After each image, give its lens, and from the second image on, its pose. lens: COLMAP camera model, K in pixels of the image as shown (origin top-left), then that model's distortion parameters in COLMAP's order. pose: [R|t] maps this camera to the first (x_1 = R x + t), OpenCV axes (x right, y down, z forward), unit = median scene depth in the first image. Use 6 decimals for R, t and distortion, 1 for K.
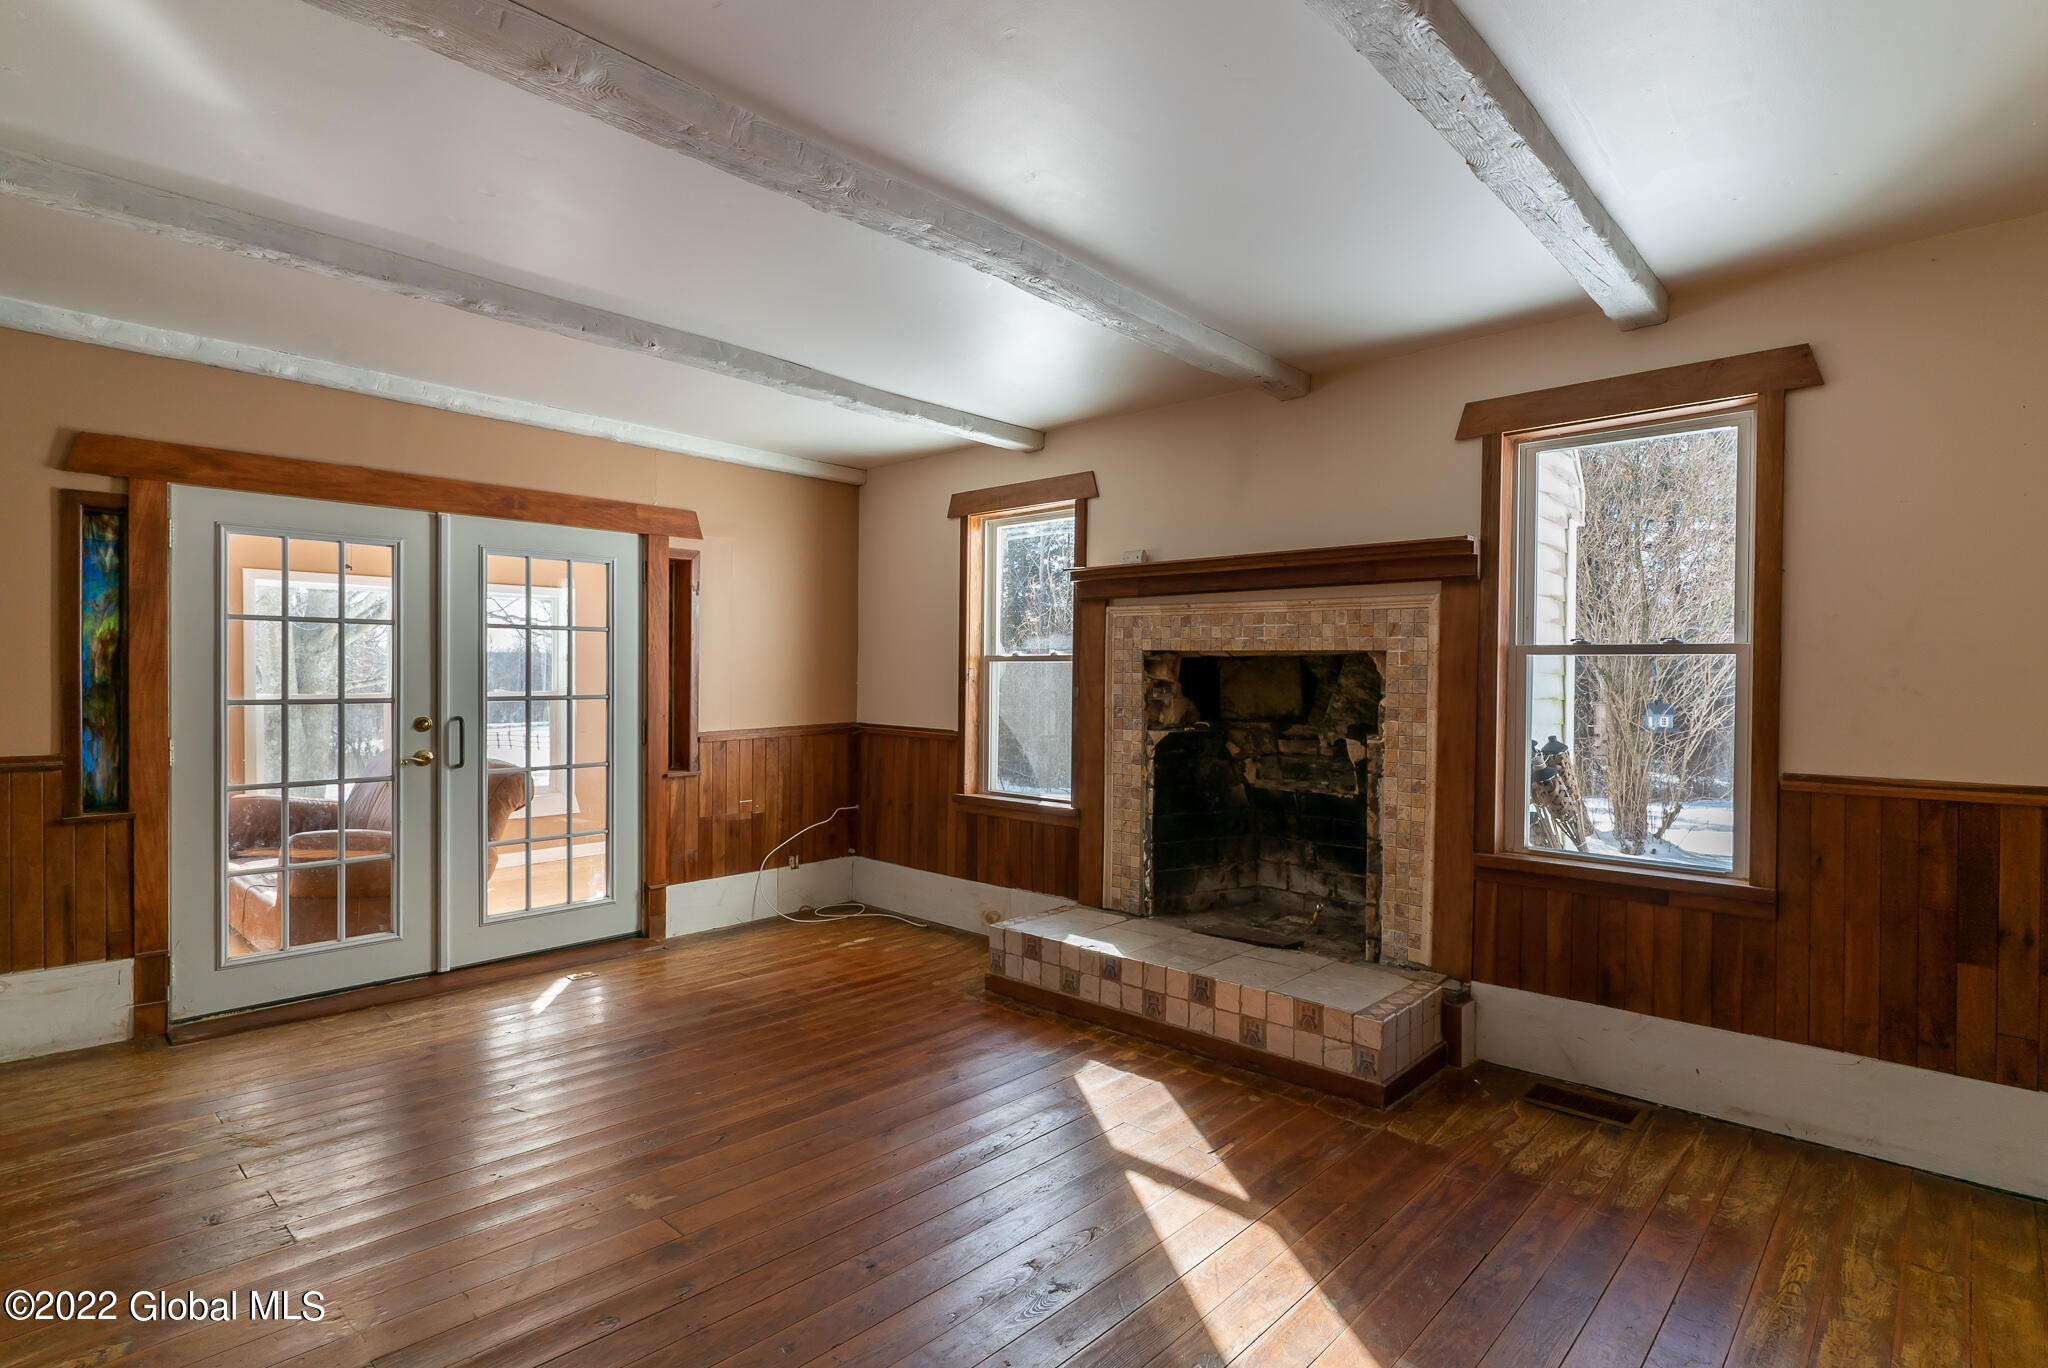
lens RADIAL K [[1032.4, 0, 1016.1], [0, 1032.4, 661.7], [0, 0, 1]] dist [-0.001302, -0.000584]
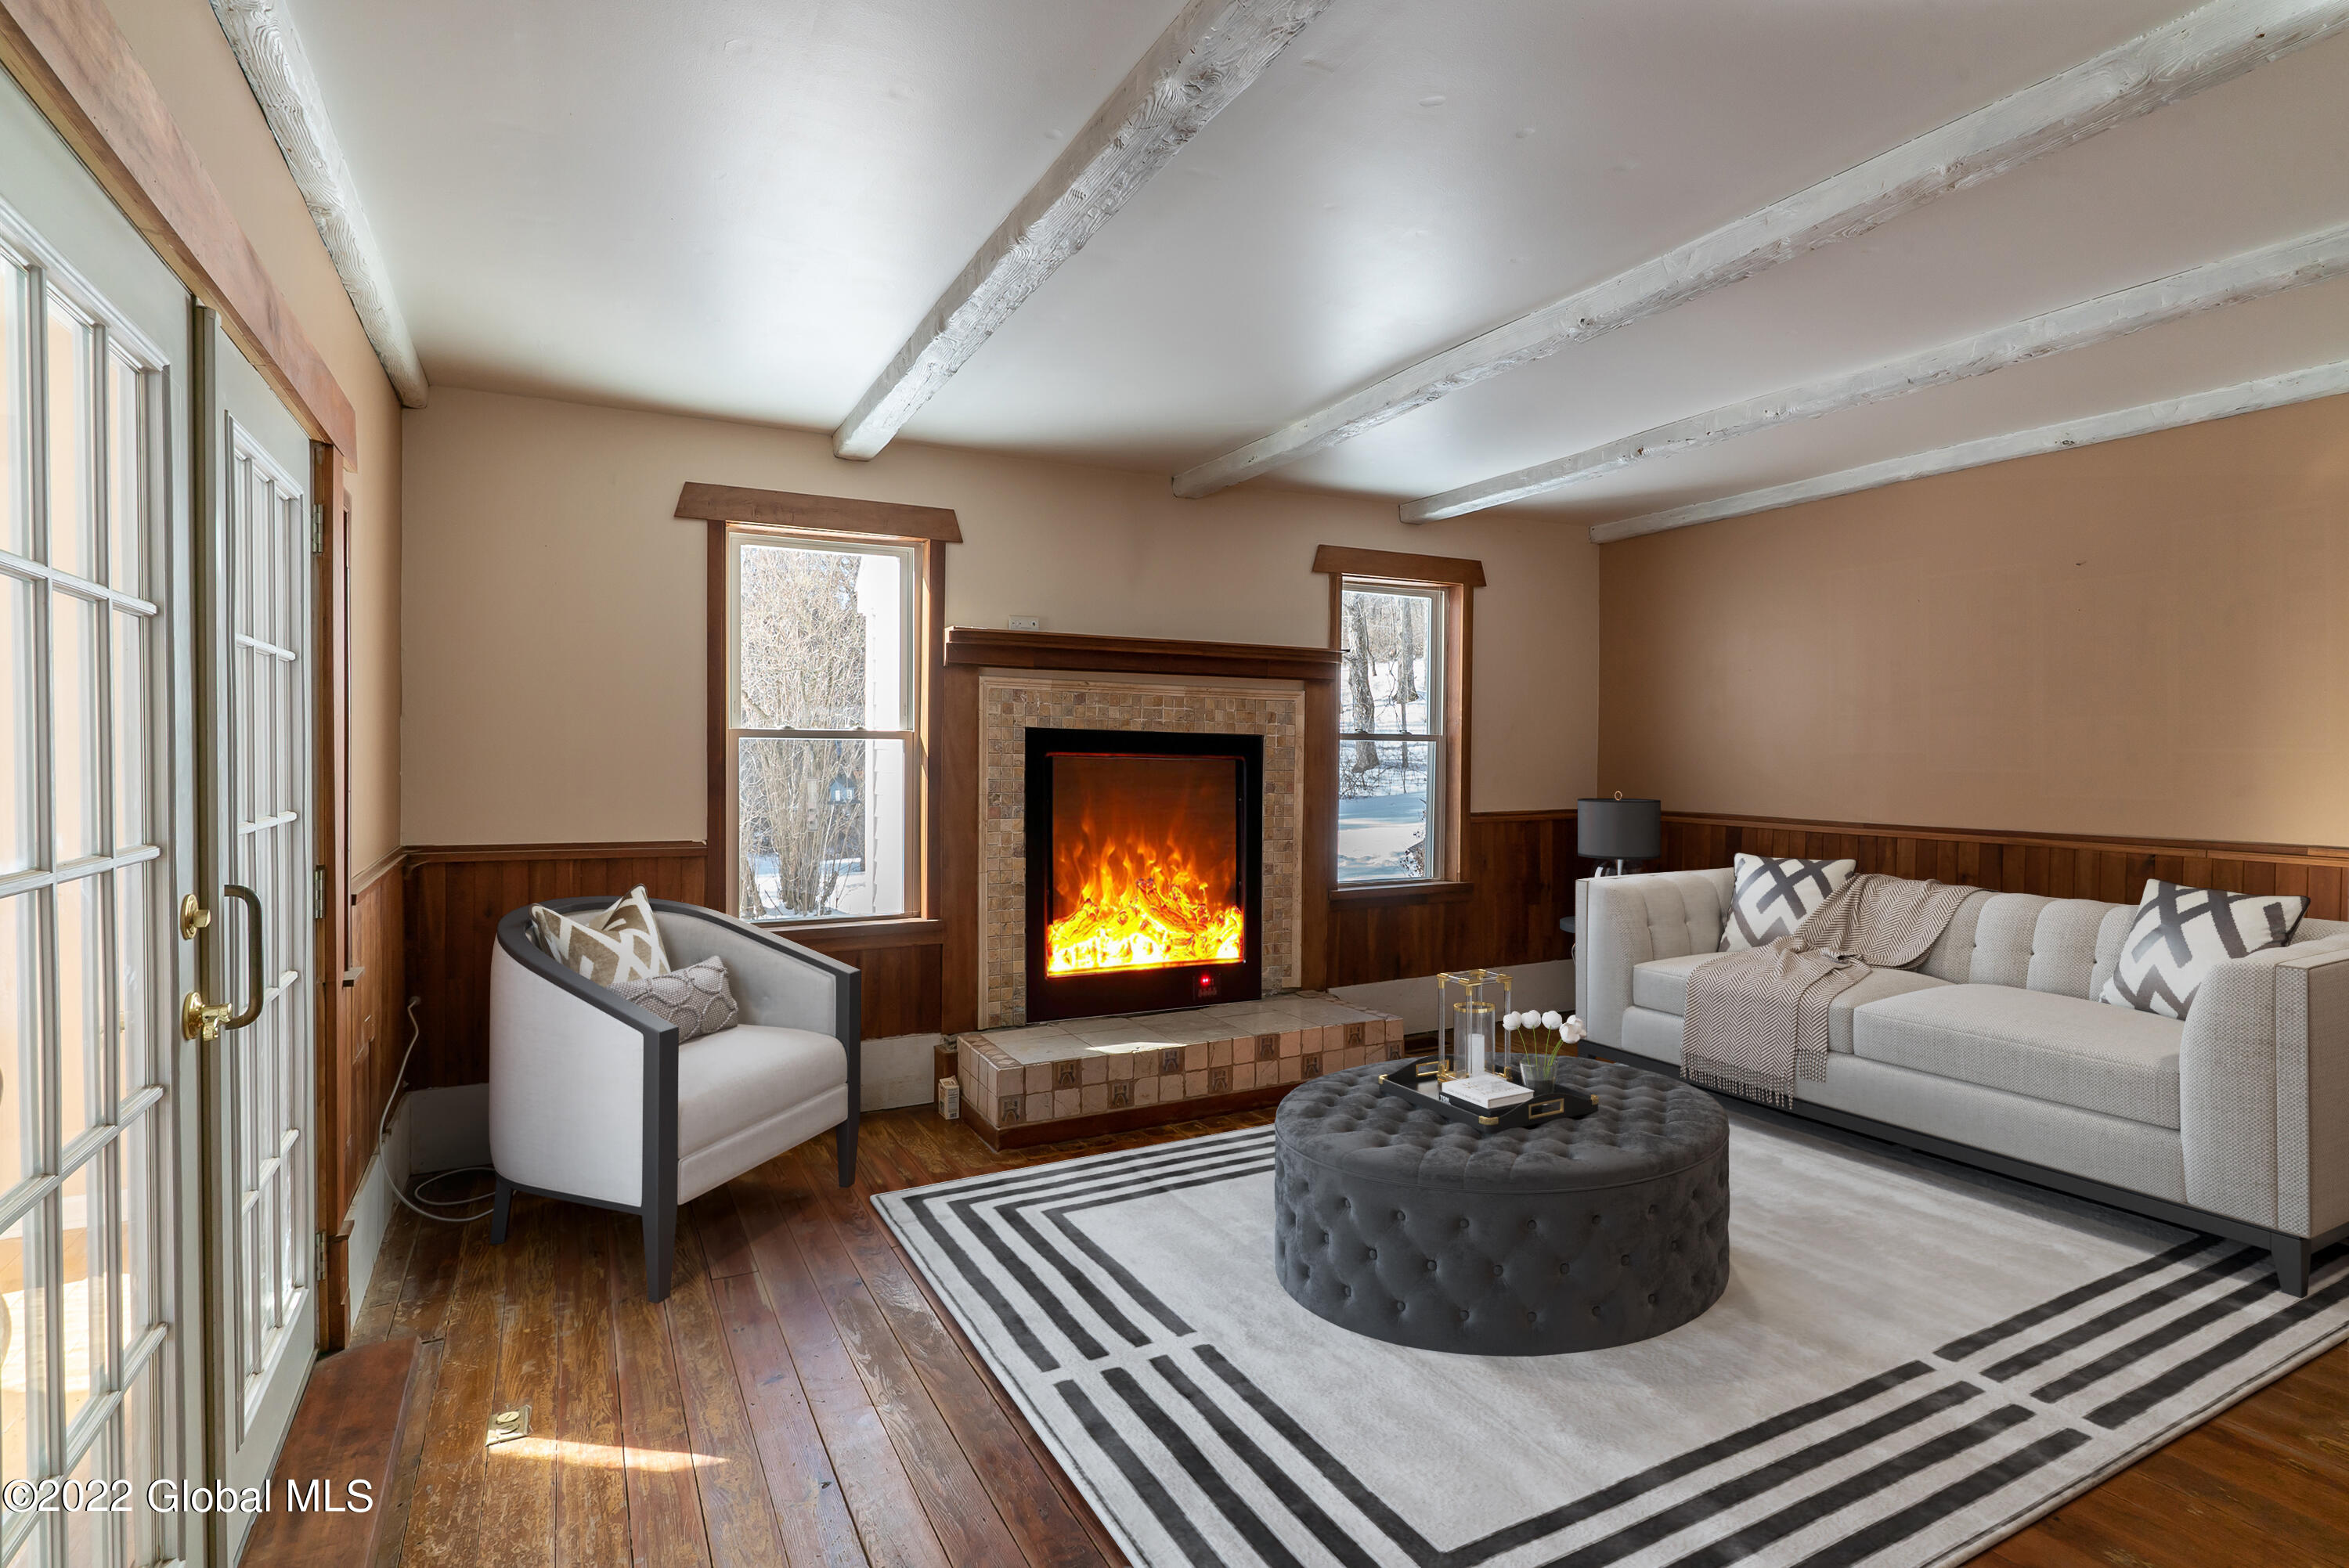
lens RADIAL K [[1184.1, 0, 1165.4], [0, 1184.1, 758.4], [0, 0, 1]] dist [-0.001302, -0.000584]
pose [[0.313908, -0.003220, 0.949448, -0.934702], [-0.009257, 0.999936, 0.006452, 0.008451], [-0.949408, -0.010814, 0.313858, 0.649861]]
